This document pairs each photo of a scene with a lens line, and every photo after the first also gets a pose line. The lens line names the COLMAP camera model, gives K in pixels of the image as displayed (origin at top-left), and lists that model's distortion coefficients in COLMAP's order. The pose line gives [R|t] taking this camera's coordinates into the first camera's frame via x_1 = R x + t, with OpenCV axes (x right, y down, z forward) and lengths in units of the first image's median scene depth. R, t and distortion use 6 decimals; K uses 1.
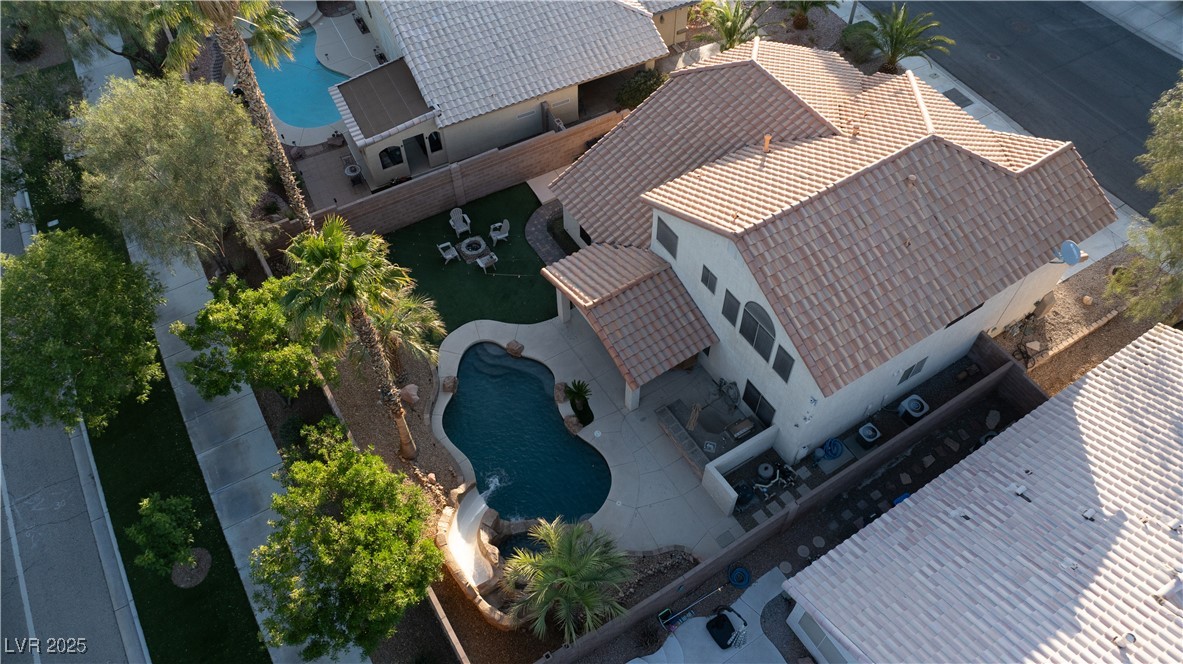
lens RADIAL K [[879.7, 0, 591.5], [0, 879.7, 332.0], [0, 0, 1]] dist [-0.080755, 0.104745]
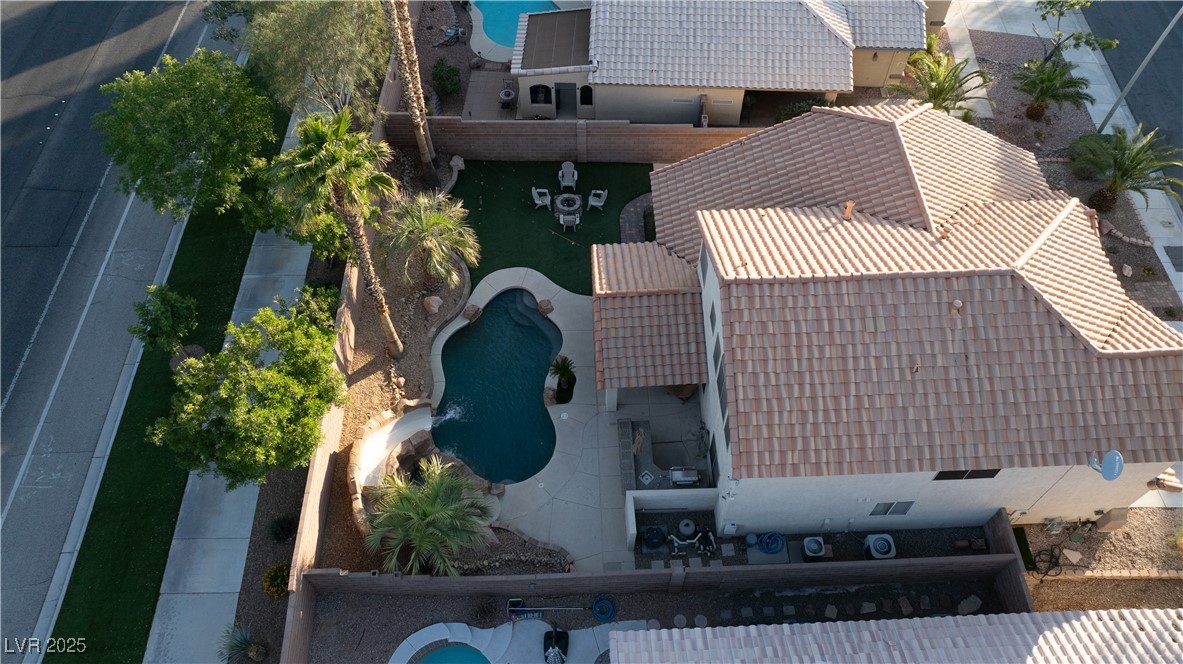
lens RADIAL K [[879.7, 0, 591.5], [0, 879.7, 332.0], [0, 0, 1]] dist [-0.080755, 0.104745]
pose [[0.858397, 0.411722, -0.306005, 0.295048], [-0.402988, 0.910327, 0.094372, -0.076648], [0.317420, 0.042308, 0.947341, 0.058089]]
